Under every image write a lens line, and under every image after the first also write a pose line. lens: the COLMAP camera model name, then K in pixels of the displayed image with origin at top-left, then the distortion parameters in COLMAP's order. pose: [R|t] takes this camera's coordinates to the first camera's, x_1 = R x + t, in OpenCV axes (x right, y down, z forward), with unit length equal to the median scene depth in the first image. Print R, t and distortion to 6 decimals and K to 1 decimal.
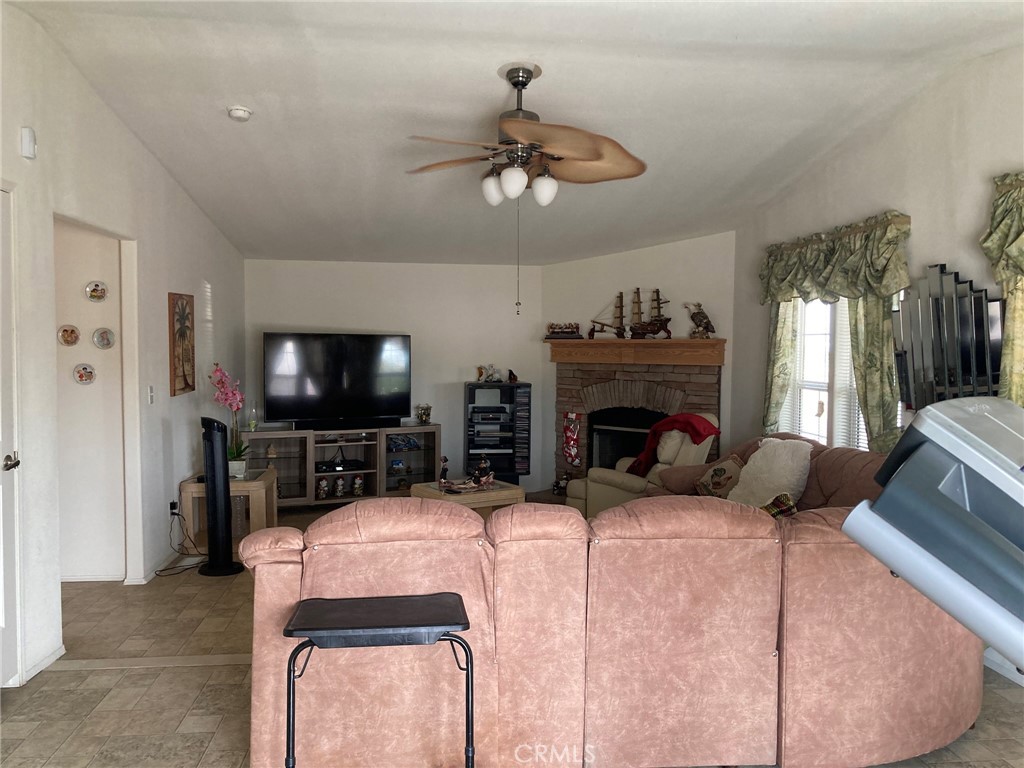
lens RADIAL K [[820.3, 0, 512.0], [0, 820.3, 384.0], [0, 0, 1]] dist [0.044439, -0.121689]
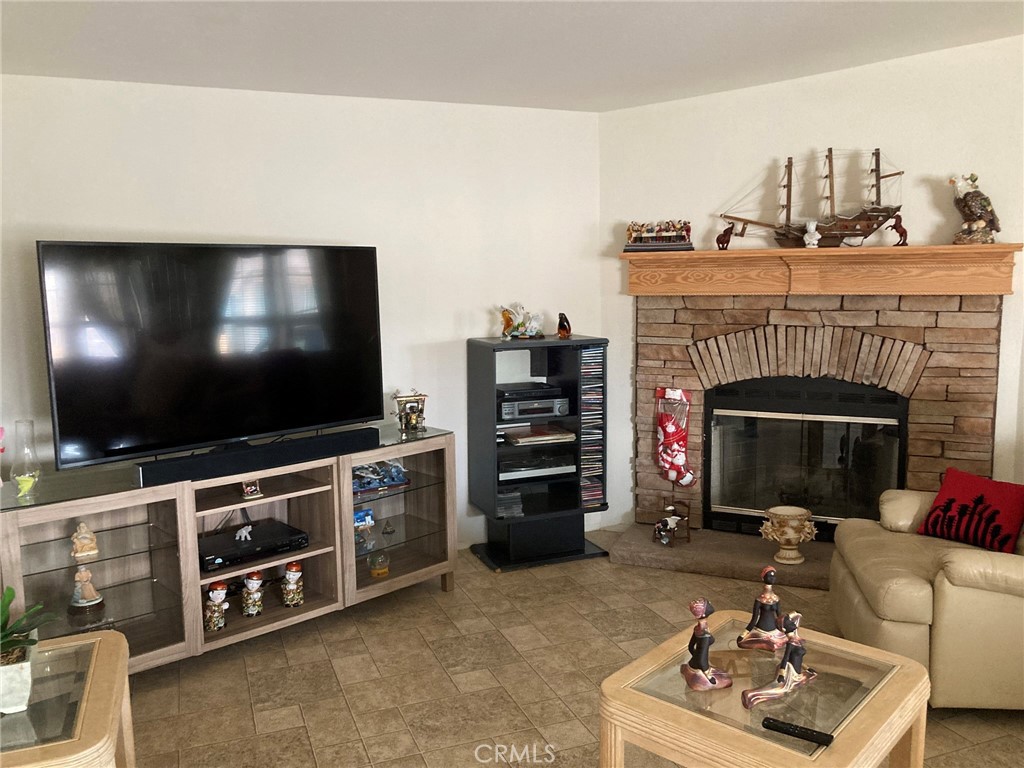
lens RADIAL K [[820.3, 0, 512.0], [0, 820.3, 384.0], [0, 0, 1]] dist [0.044439, -0.121689]
pose [[0.966233, -0.054132, 0.251920, -0.168261], [0.031880, 0.995286, 0.091593, -0.021383], [-0.255691, -0.080469, 0.963404, 0.510633]]
